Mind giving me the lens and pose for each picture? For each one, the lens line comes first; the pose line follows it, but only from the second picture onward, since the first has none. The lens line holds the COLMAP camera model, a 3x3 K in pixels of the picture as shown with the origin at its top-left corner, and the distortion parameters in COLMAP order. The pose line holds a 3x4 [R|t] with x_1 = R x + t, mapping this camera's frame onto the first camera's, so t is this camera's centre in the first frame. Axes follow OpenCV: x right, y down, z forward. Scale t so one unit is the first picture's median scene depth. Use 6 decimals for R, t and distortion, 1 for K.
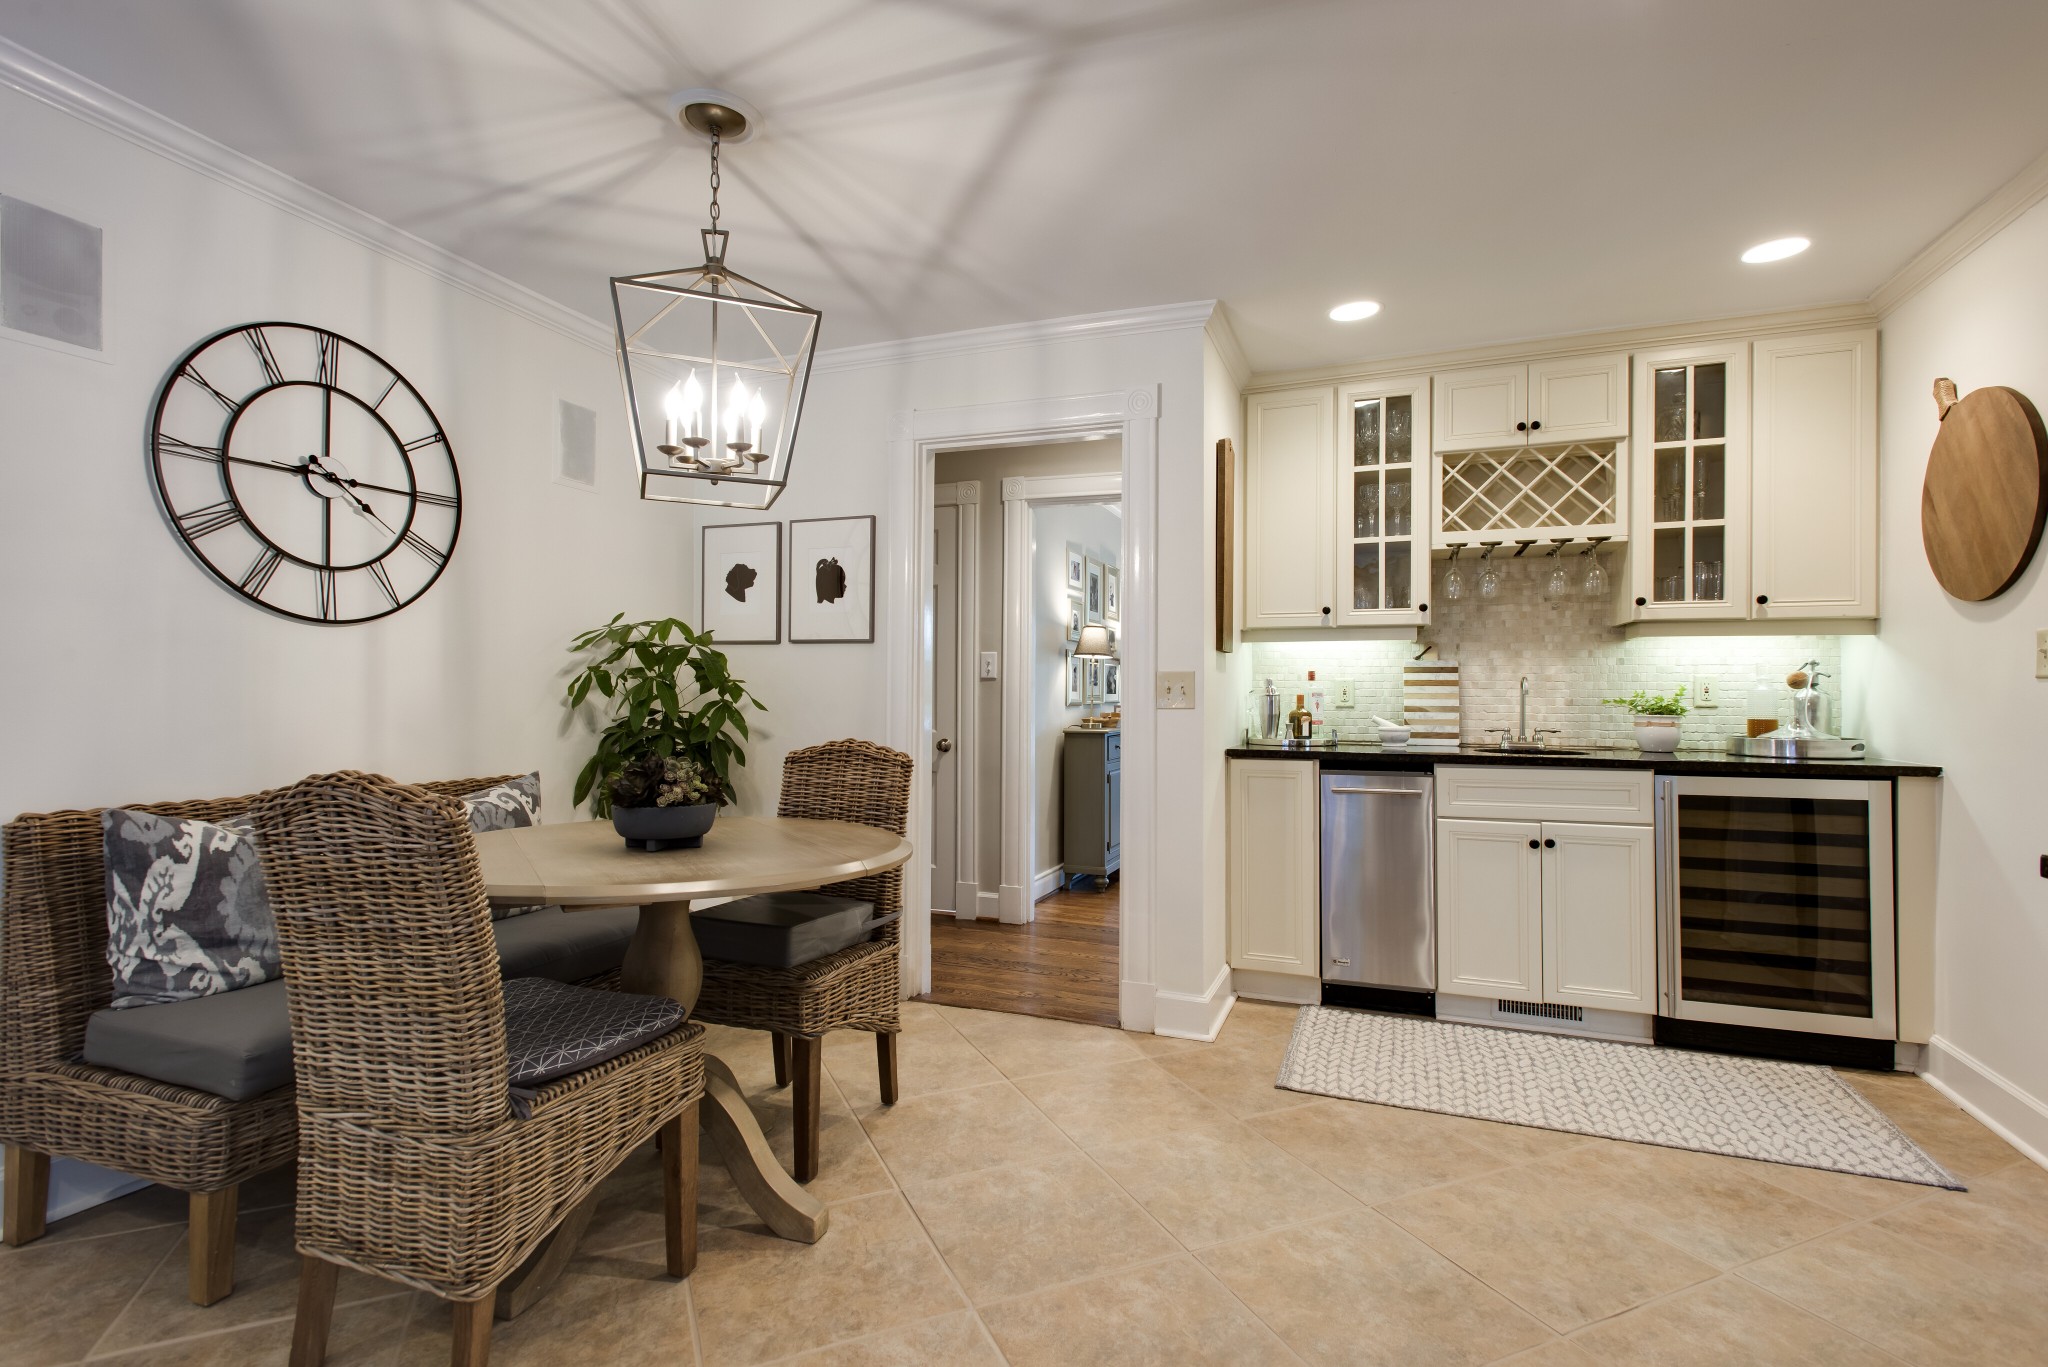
lens RADIAL K [[961.3, 0, 1024.0], [0, 961.3, 683.5], [0, 0, 1]] dist [0.010403, -0.000065]
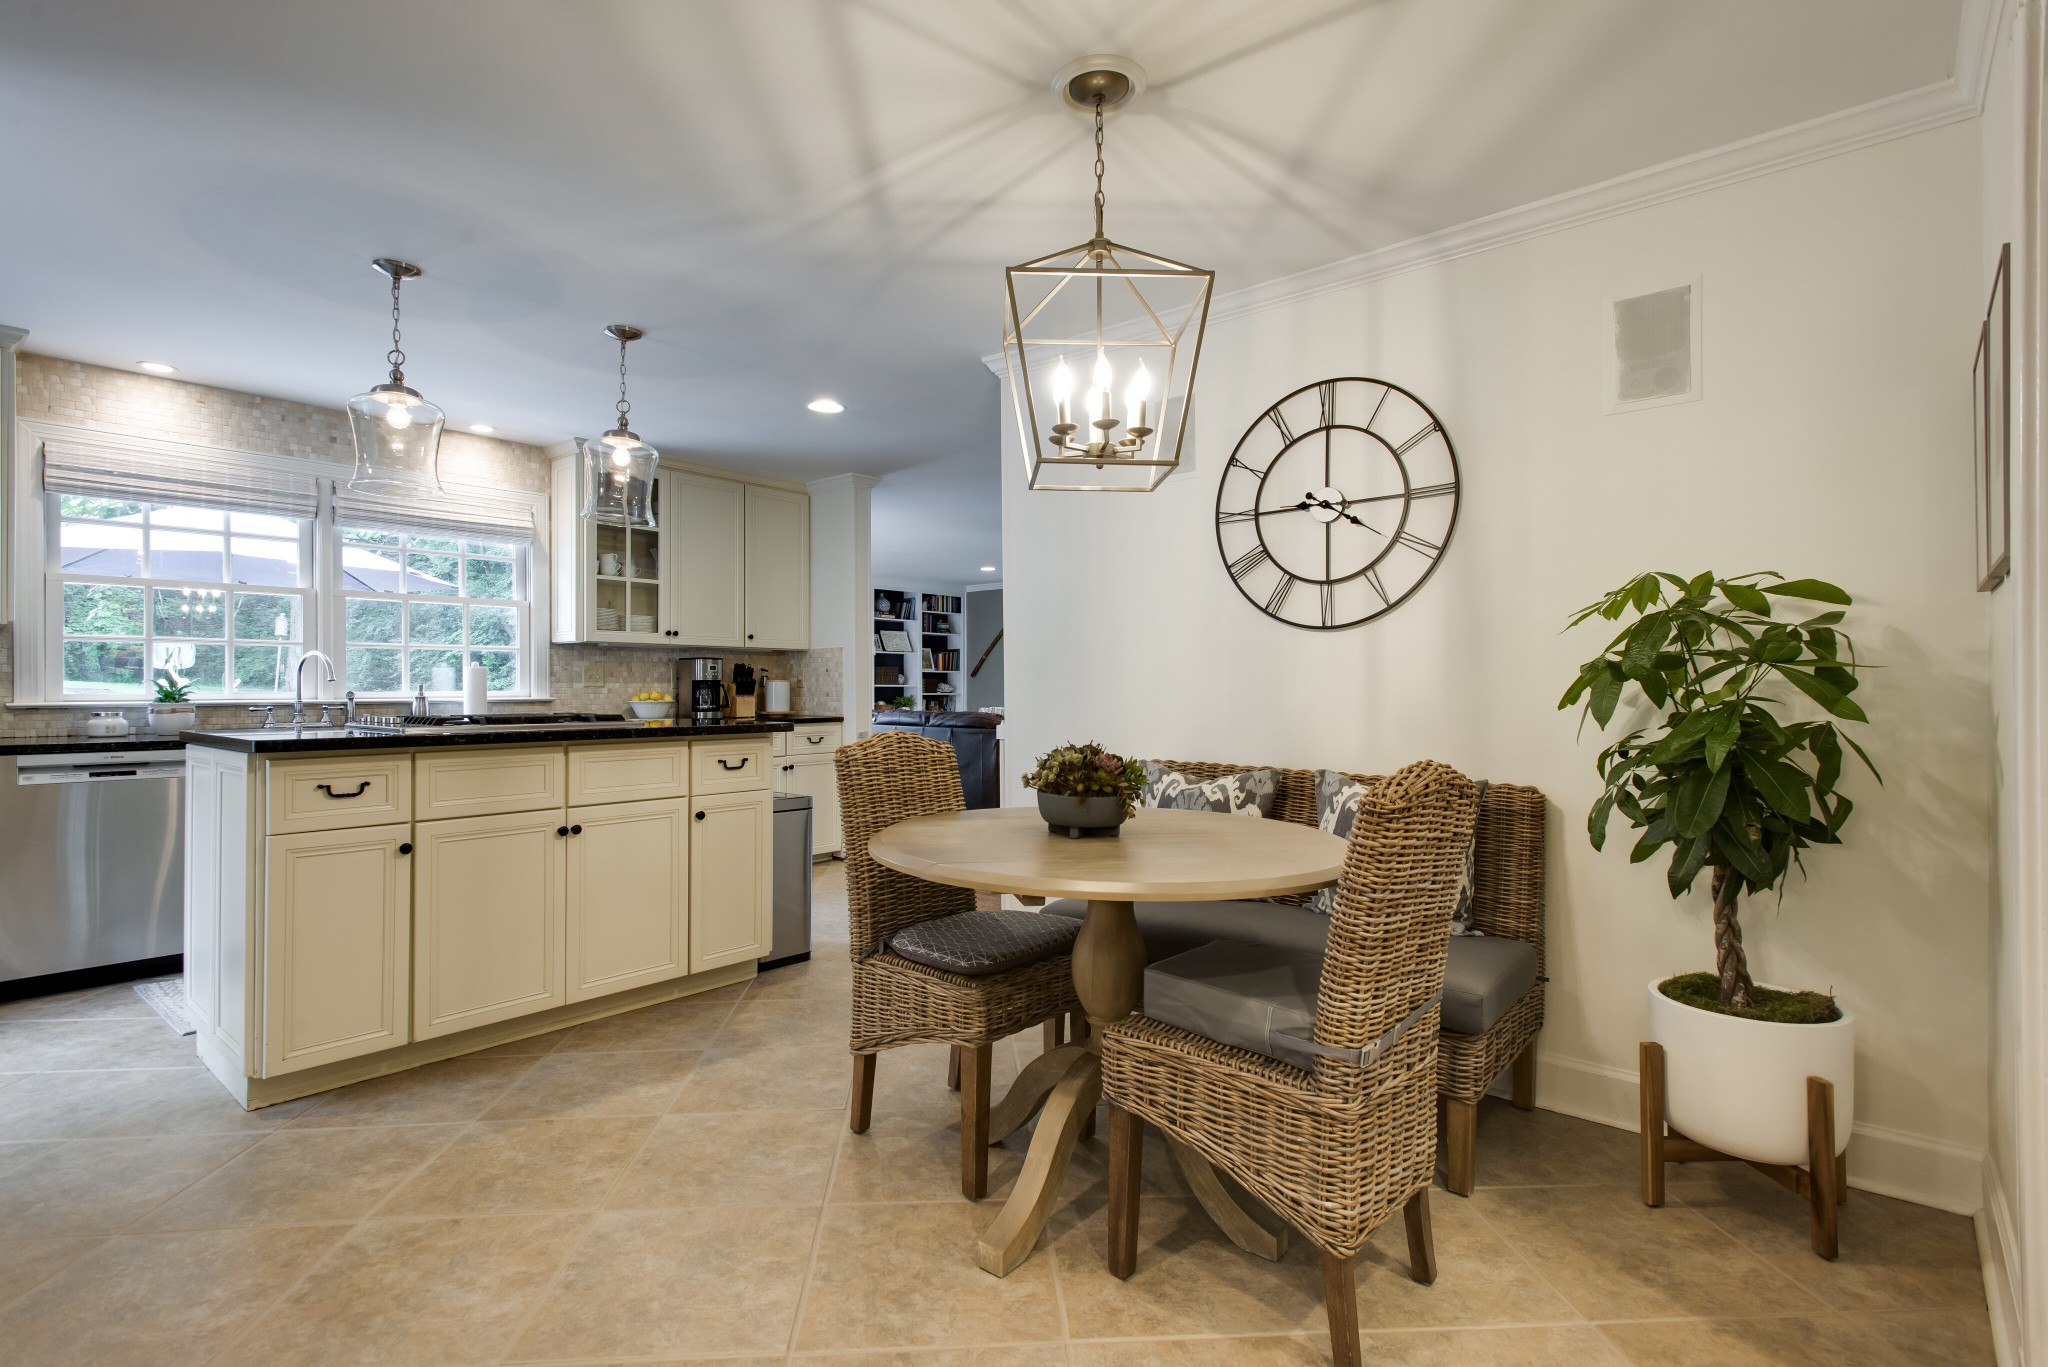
lens RADIAL K [[961.3, 0, 1024.0], [0, 961.3, 683.5], [0, 0, 1]] dist [0.010403, -0.000065]
pose [[-0.309583, -0.004808, -0.950860, 0.520318], [0.009977, 0.999916, -0.008304, 0.010056], [0.950820, -0.012058, -0.309509, 1.042492]]
